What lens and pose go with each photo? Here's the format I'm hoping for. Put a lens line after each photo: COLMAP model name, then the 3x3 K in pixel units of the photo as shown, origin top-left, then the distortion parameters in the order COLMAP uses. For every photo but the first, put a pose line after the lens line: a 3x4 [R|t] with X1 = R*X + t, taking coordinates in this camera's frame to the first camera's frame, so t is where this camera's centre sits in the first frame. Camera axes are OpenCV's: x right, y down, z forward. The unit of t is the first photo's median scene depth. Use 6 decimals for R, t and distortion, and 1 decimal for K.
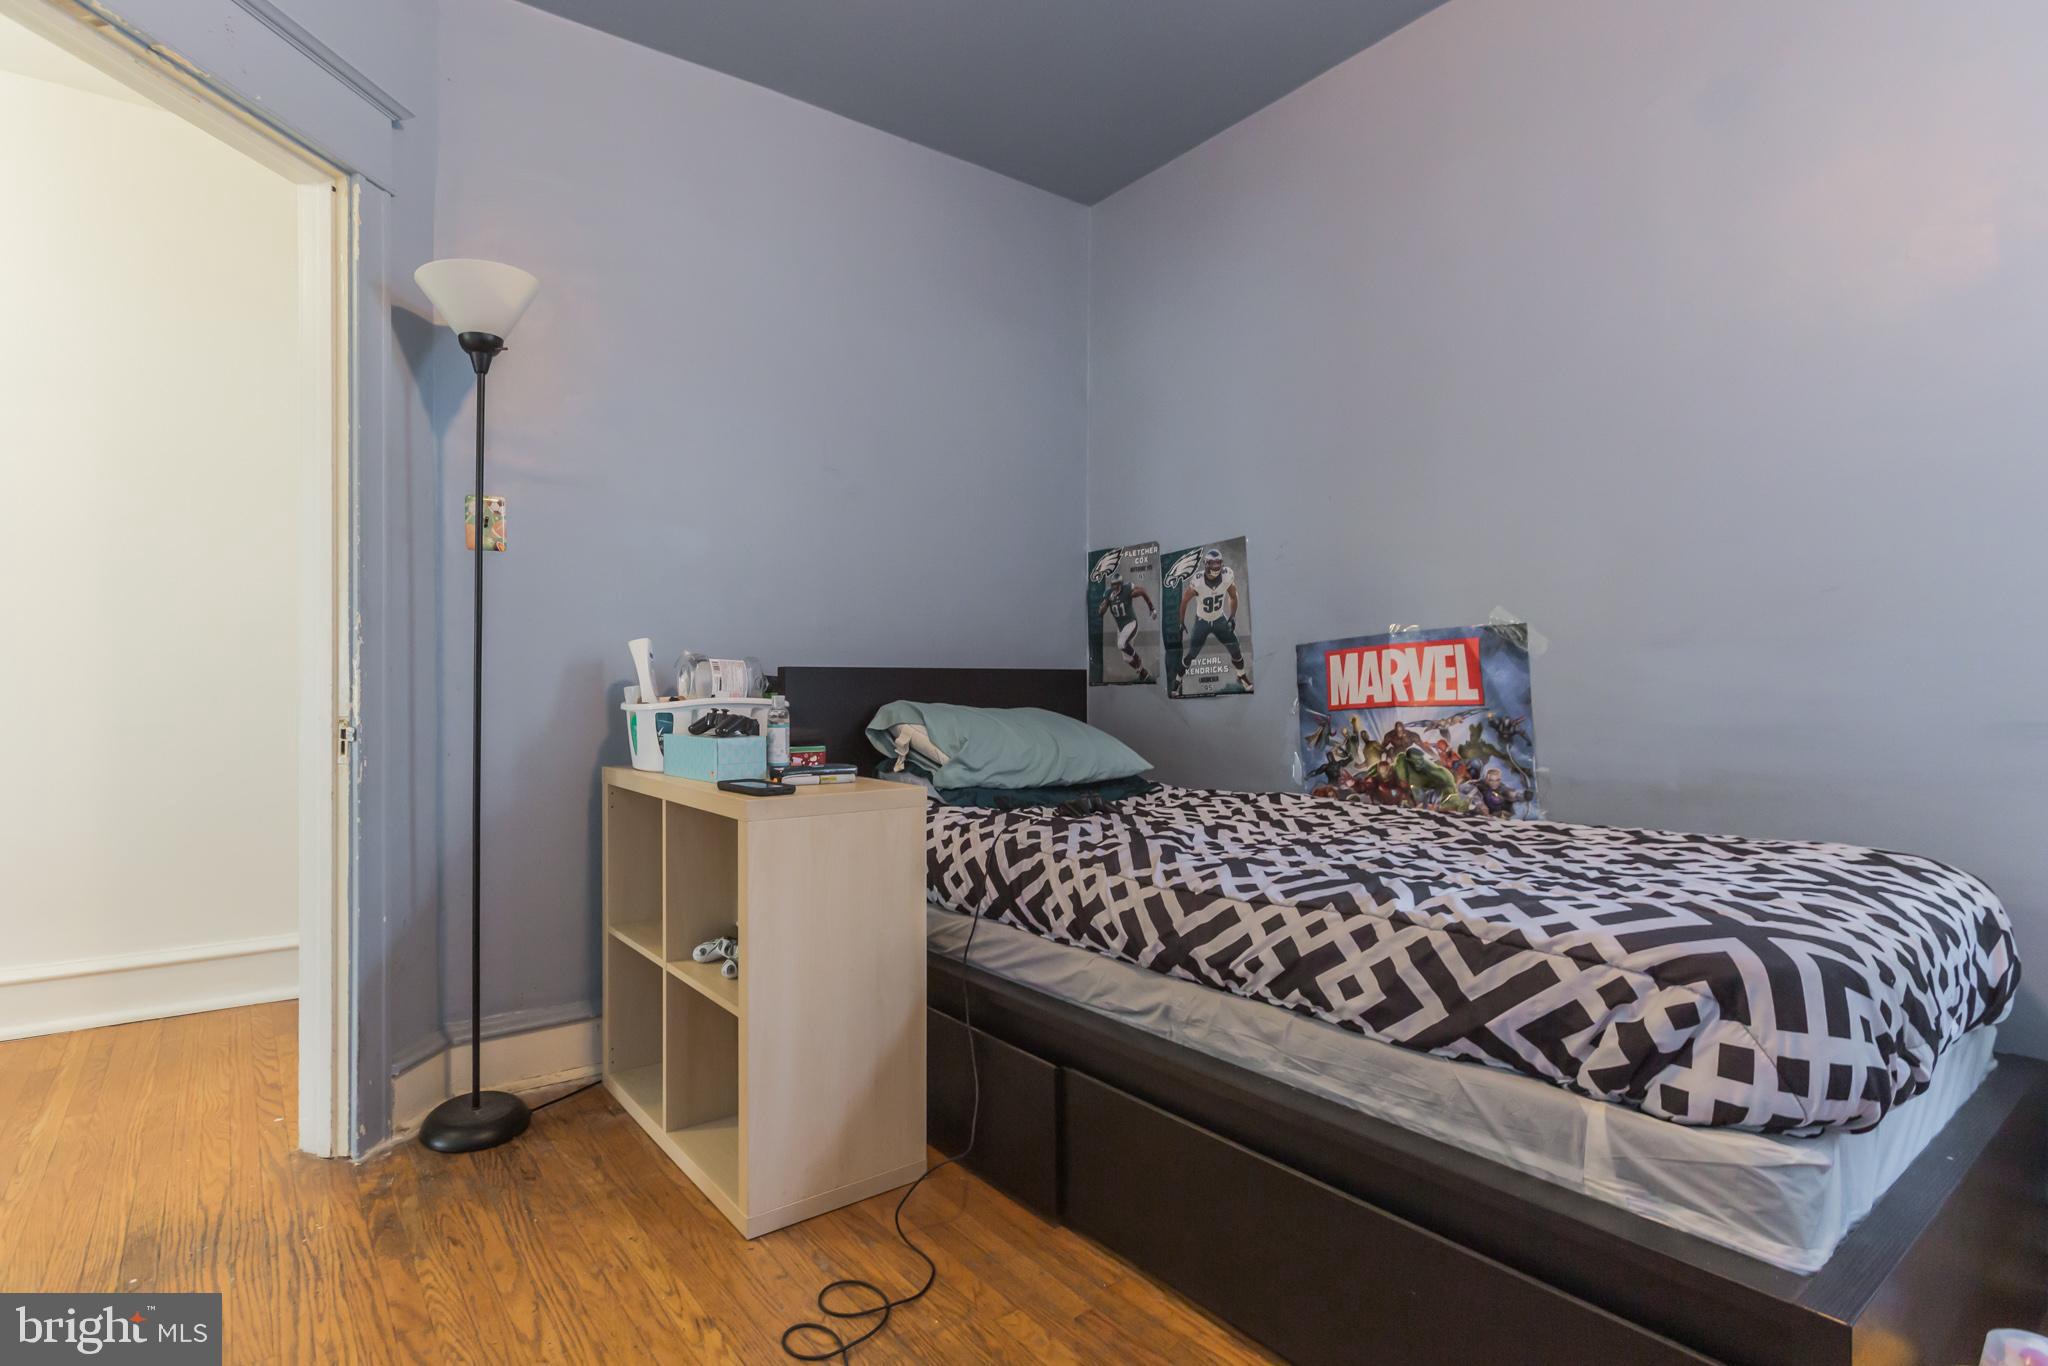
lens RADIAL K [[947.6, 0, 910.5], [0, 947.6, 678.2], [0, 0, 1]] dist [0.001129, 0.000528]
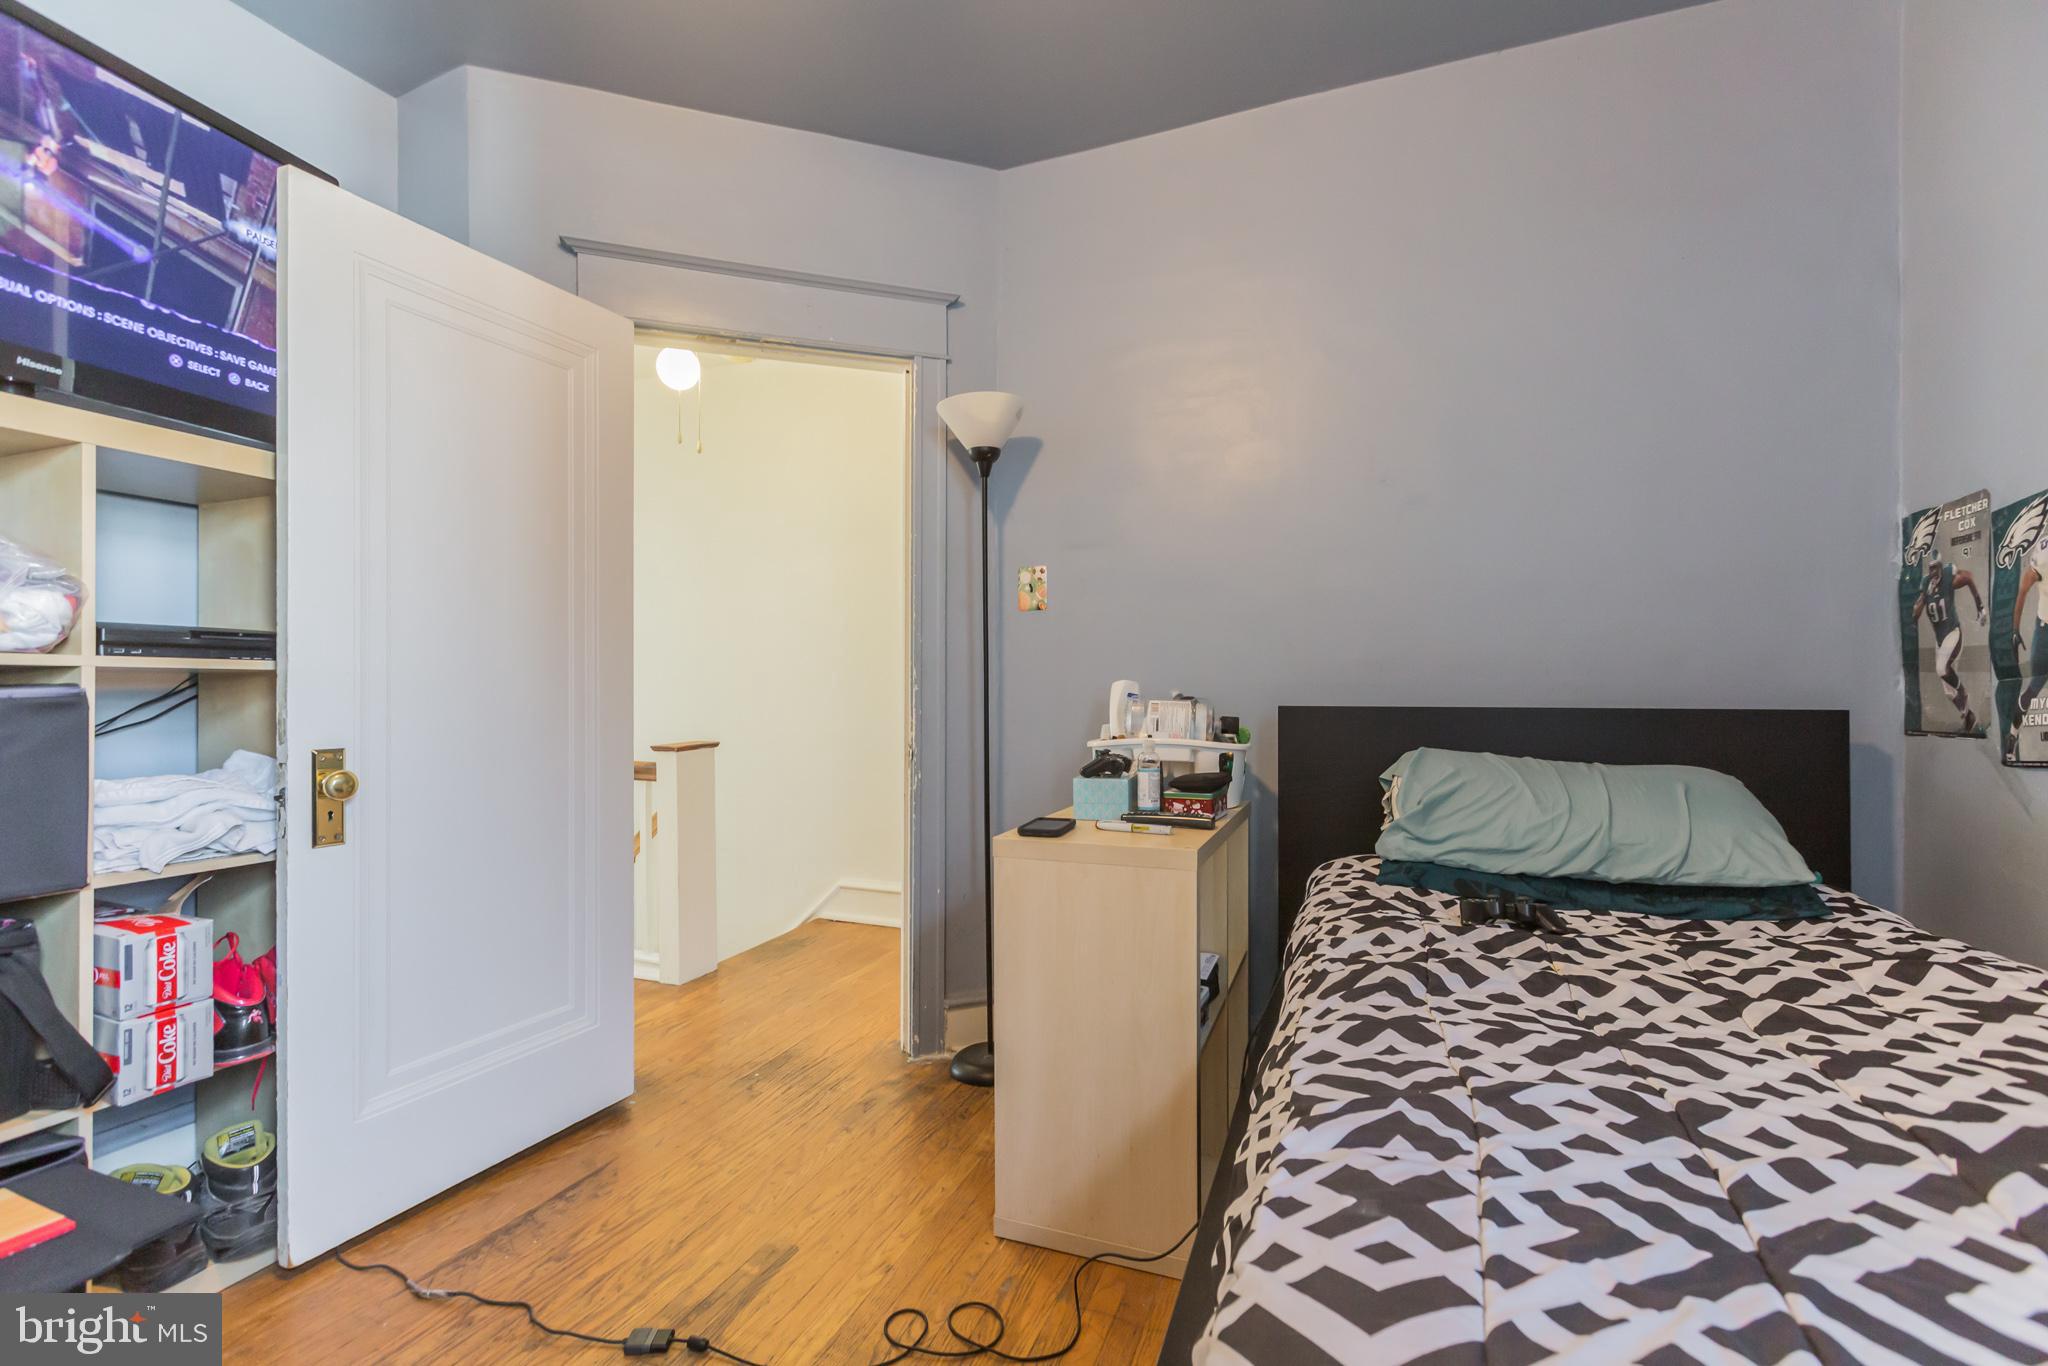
lens RADIAL K [[928.1, 0, 1036.1], [0, 928.1, 678.7], [0, 0, 1]] dist [0.001028, 0.001481]
pose [[0.581223, -0.007360, -0.813711, 0.471279], [-0.001478, 0.999948, -0.010101, -0.028956], [0.813743, 0.007073, 0.581182, 0.257530]]
